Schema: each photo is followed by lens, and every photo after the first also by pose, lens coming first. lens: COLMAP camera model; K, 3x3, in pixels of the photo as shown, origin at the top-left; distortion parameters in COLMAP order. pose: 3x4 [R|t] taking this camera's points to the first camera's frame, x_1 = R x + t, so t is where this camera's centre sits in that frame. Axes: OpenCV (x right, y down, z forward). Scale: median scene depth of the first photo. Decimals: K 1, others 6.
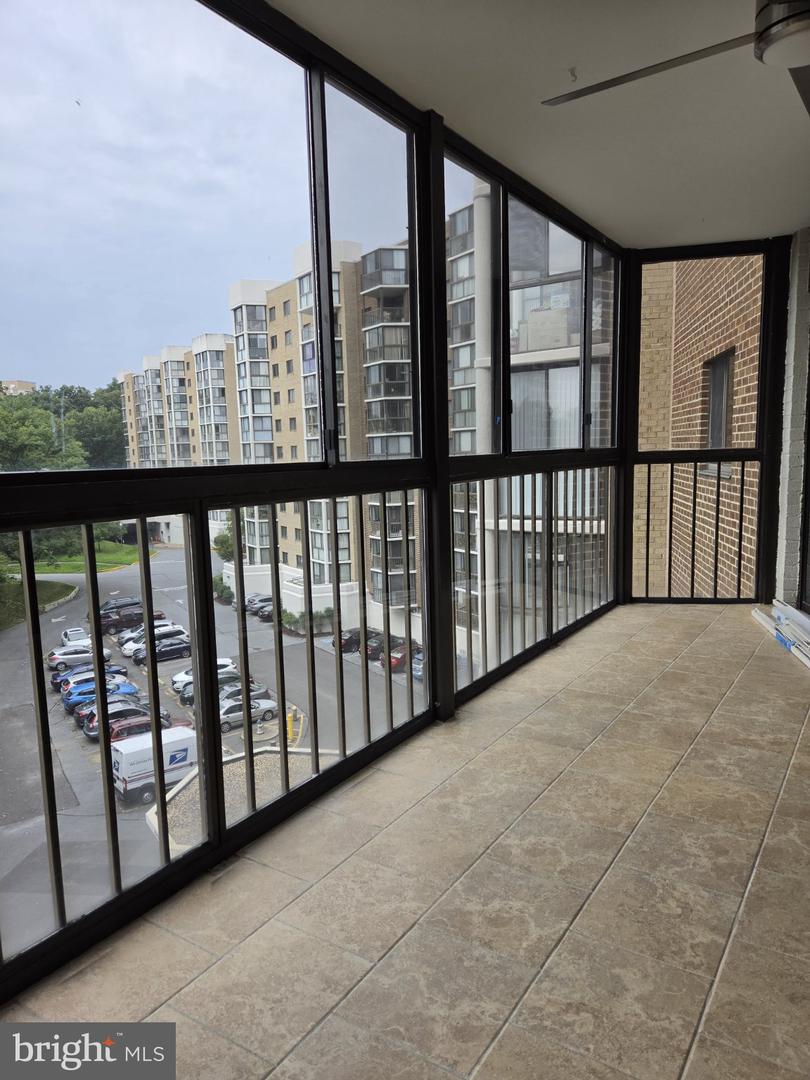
lens RADIAL K [[722.9, 0, 408.9], [0, 722.9, 542.6], [0, 0, 1]] dist [0.055500, -0.036579]
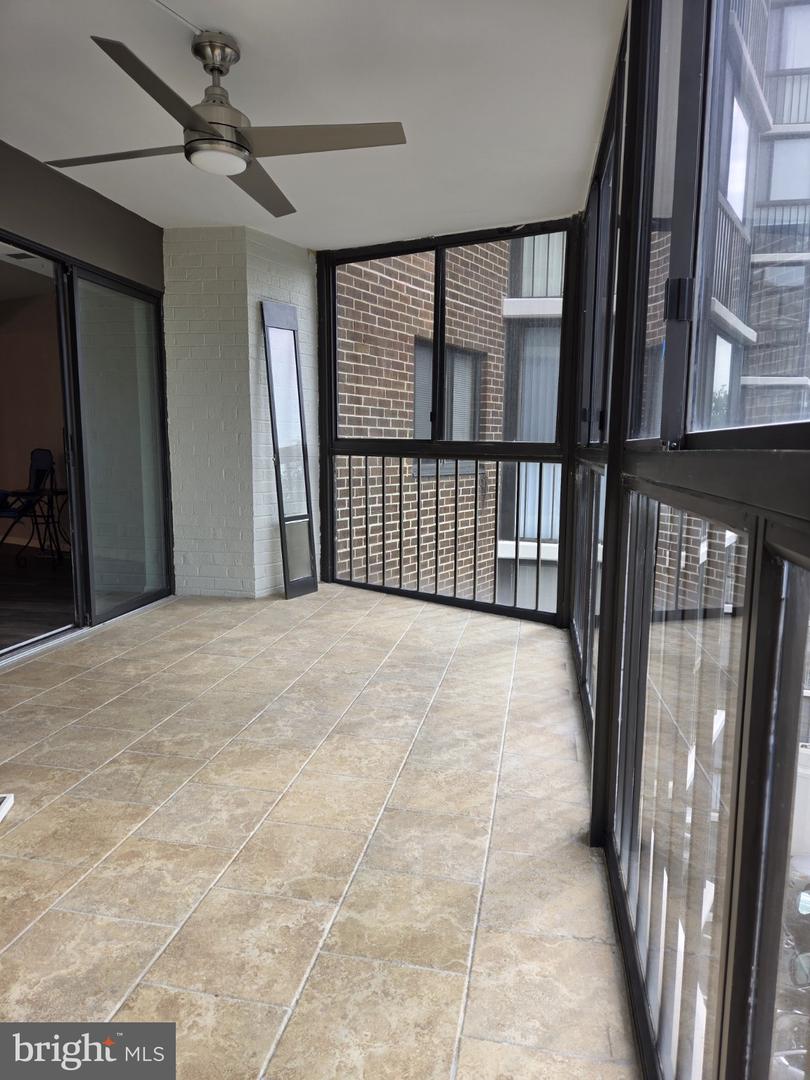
lens RADIAL K [[722.9, 0, 406.3], [0, 722.9, 539.6], [0, 0, 1]] dist [0.055500, -0.036579]
pose [[-0.922025, 0.067050, -0.381281, 0.626022], [-0.036401, 0.965508, 0.257817, -0.263377], [0.385416, 0.251592, -0.887781, 2.043701]]
